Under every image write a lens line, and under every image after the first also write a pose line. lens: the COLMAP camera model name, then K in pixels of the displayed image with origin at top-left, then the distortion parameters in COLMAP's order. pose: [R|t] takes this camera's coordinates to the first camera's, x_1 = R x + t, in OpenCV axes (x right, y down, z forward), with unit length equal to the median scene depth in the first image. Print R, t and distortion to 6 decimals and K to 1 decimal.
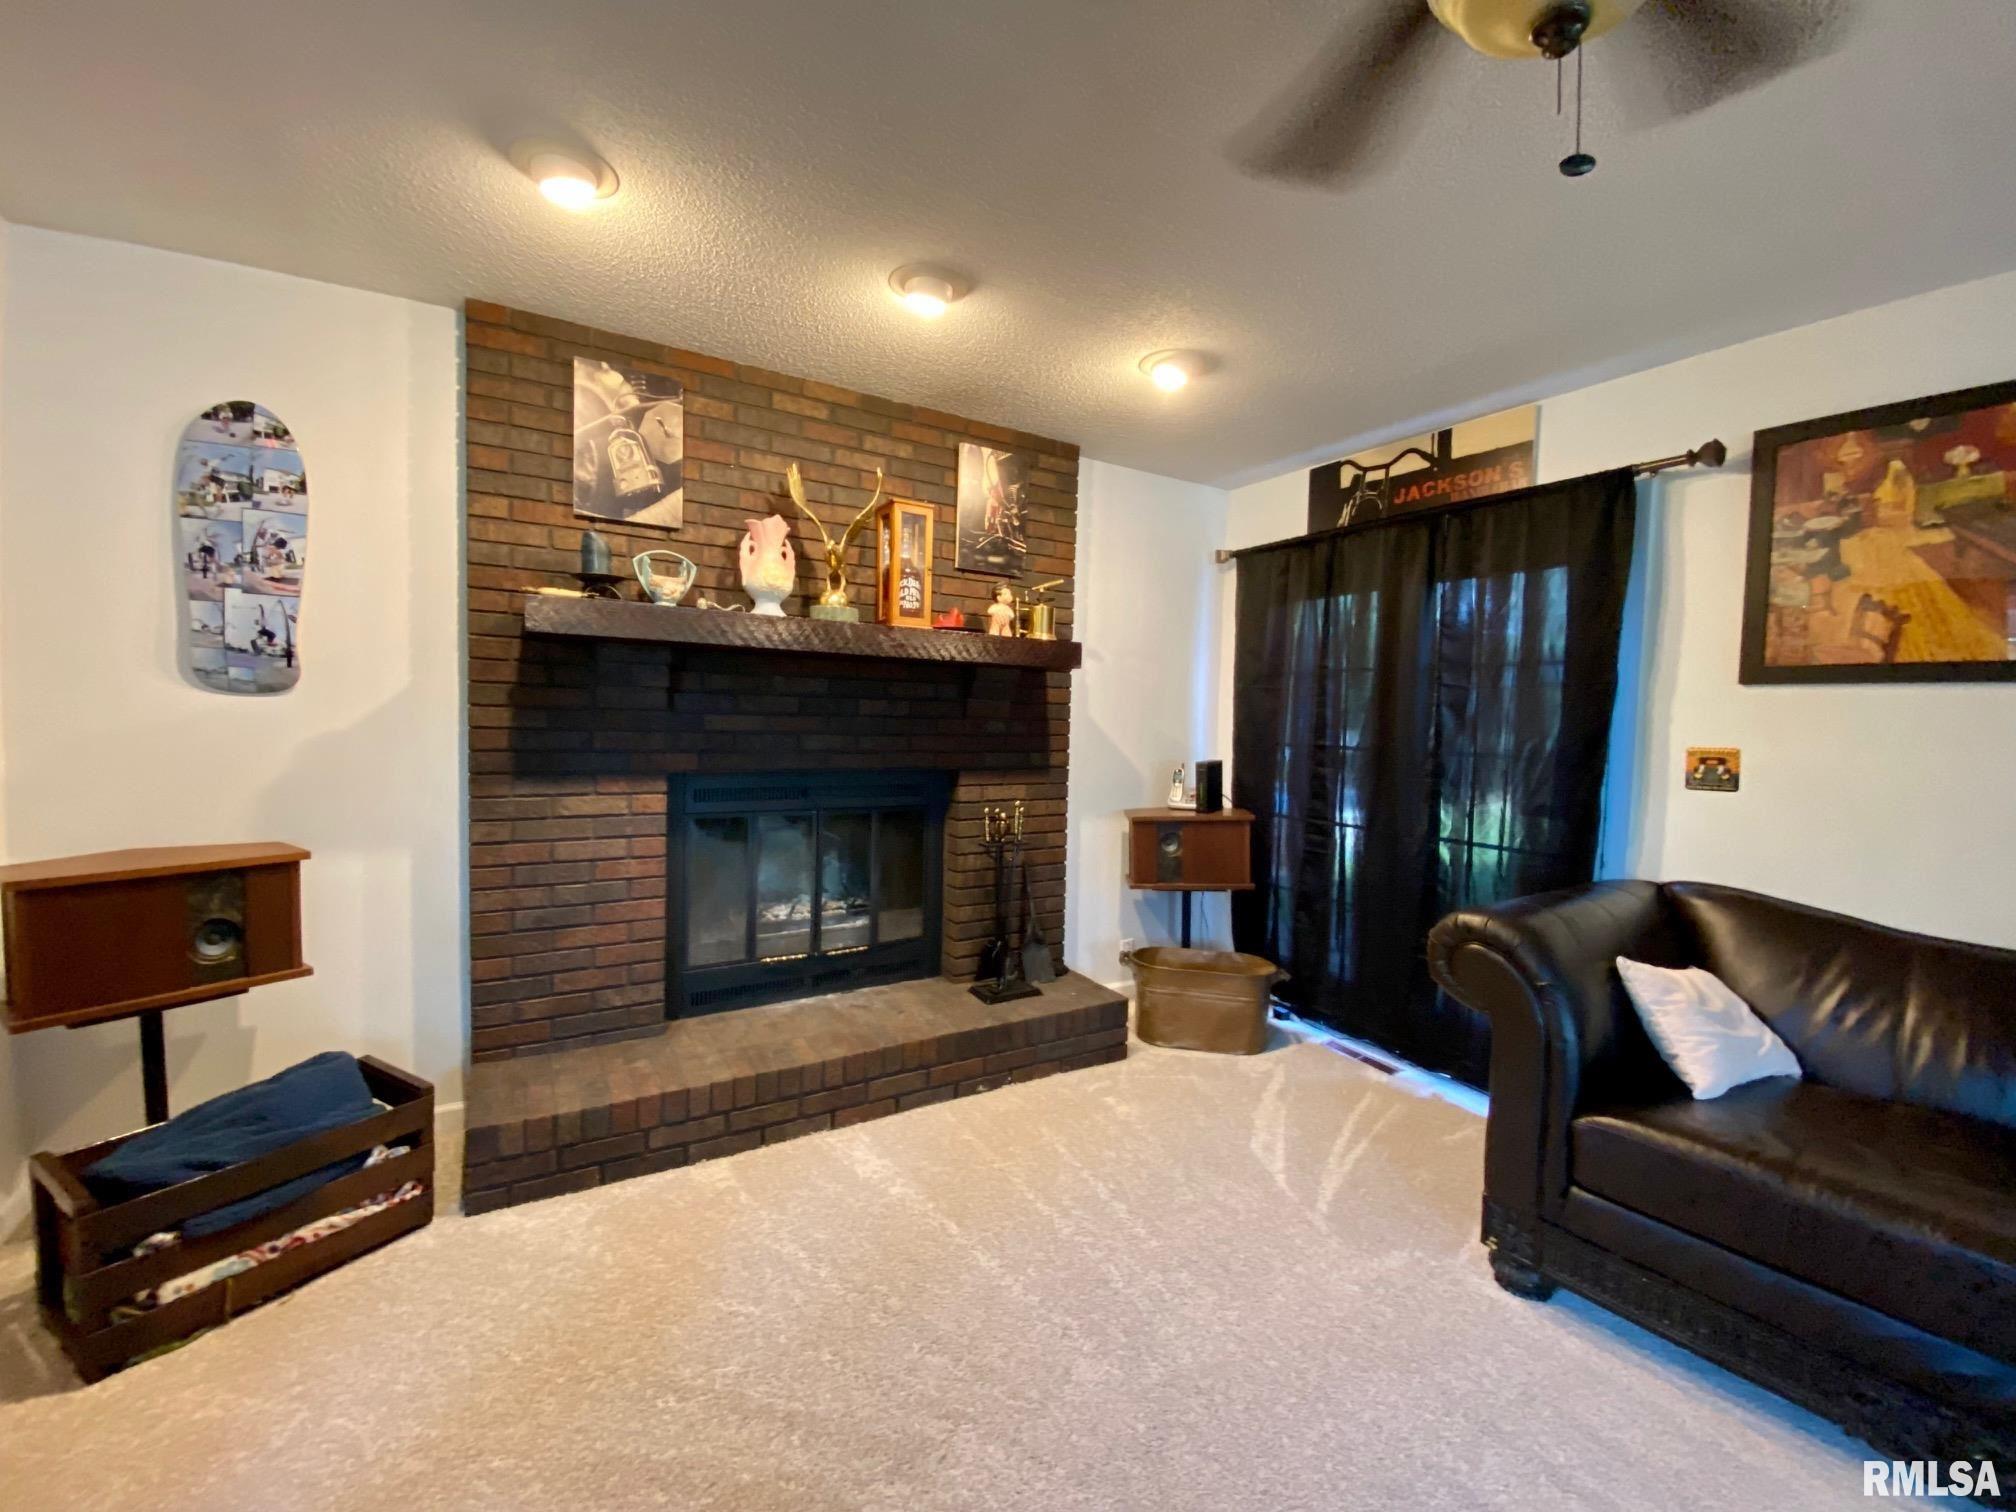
lens RADIAL K [[800.2, 0, 993.2], [0, 800.2, 764.1], [0, 0, 1]] dist [0.033392, -0.034128]
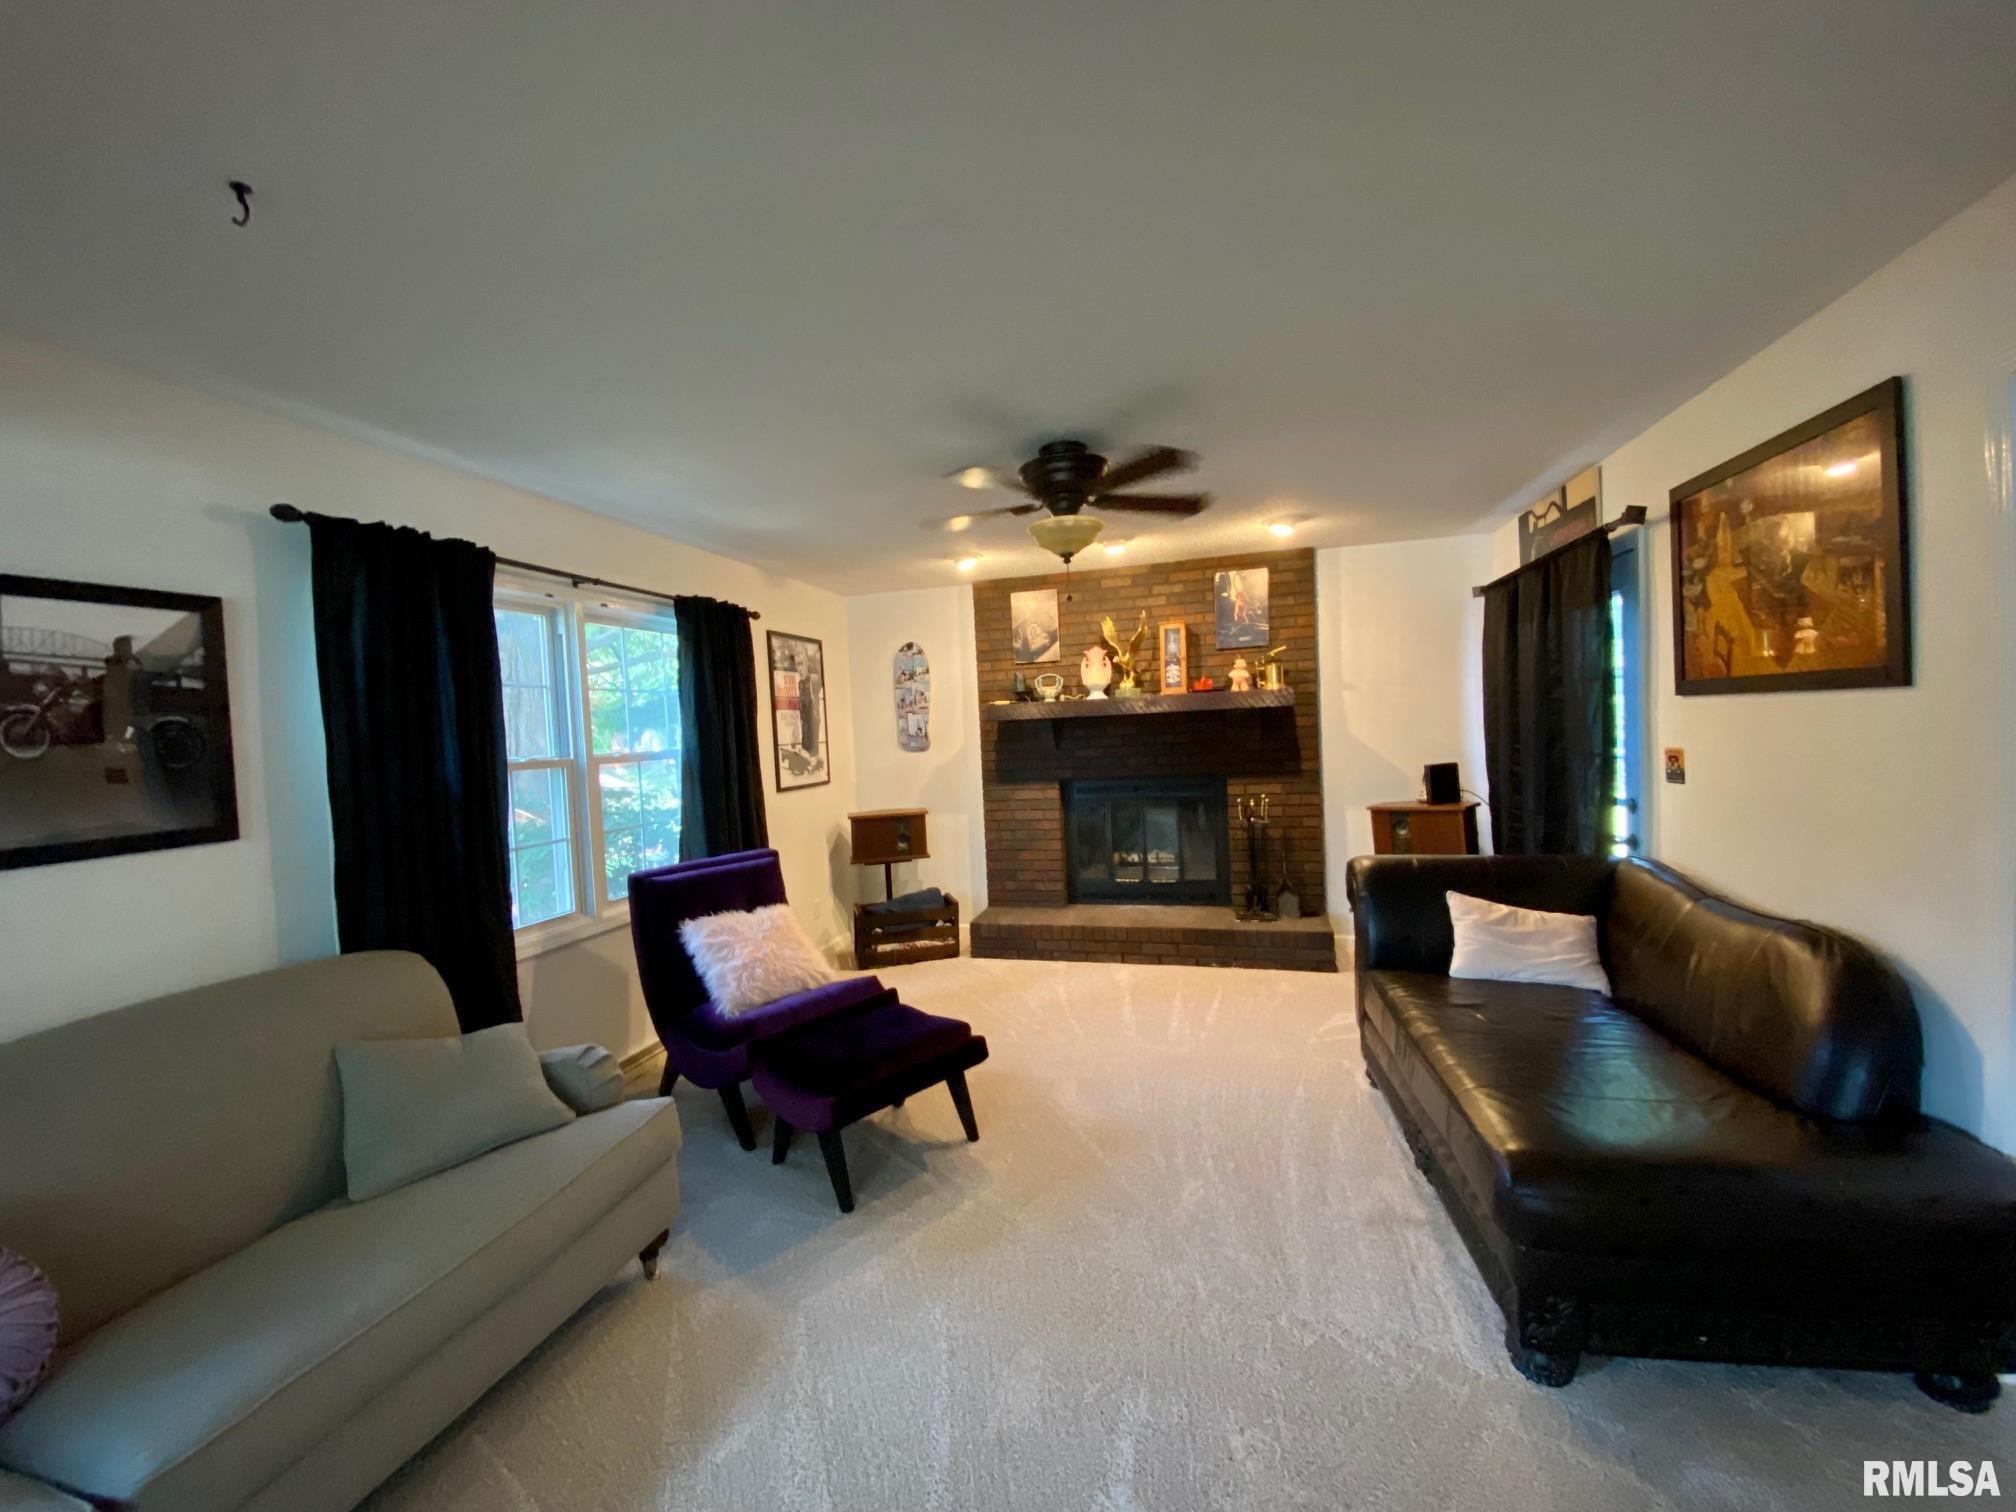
lens RADIAL K [[816.9, 0, 1008.0], [0, 816.9, 756.0], [0, 0, 1]] dist [0.062169, -0.039116]
pose [[0.692076, -0.032010, -0.721114, 1.049591], [0.025633, 0.999476, -0.019765, -0.011068], [0.721369, -0.004806, 0.692534, -0.556119]]
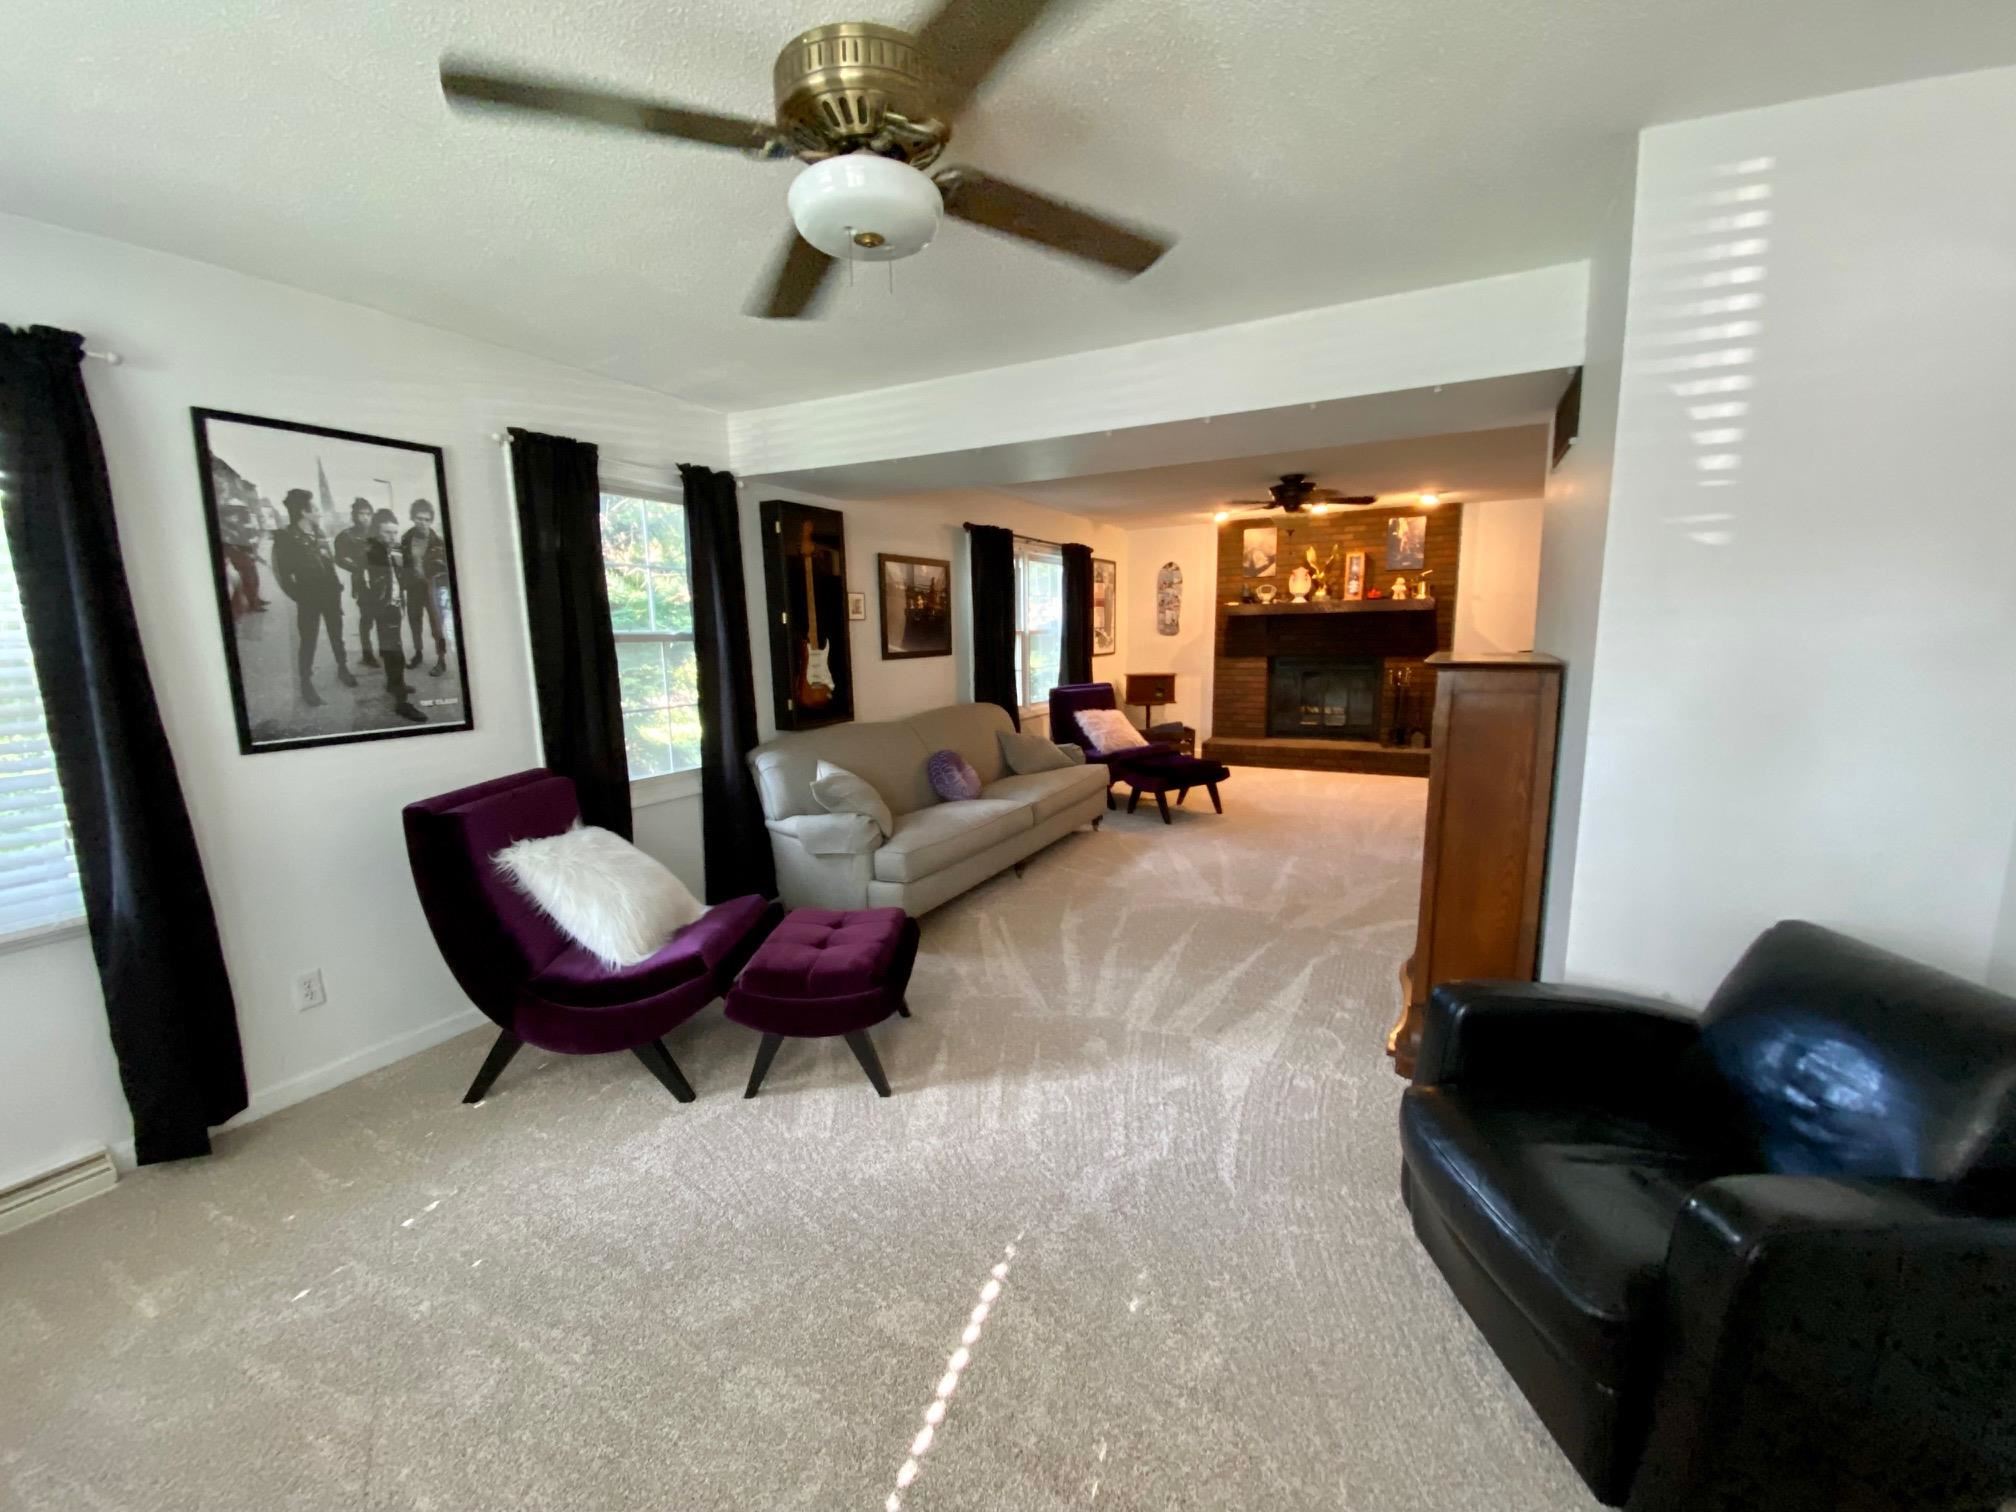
lens RADIAL K [[800.2, 0, 993.2], [0, 800.2, 764.1], [0, 0, 1]] dist [0.033392, -0.034128]
pose [[0.498578, 0.108911, -0.859976, 1.870956], [-0.012603, 0.992882, 0.118436, 0.076619], [0.866753, -0.048211, 0.496402, -1.557256]]
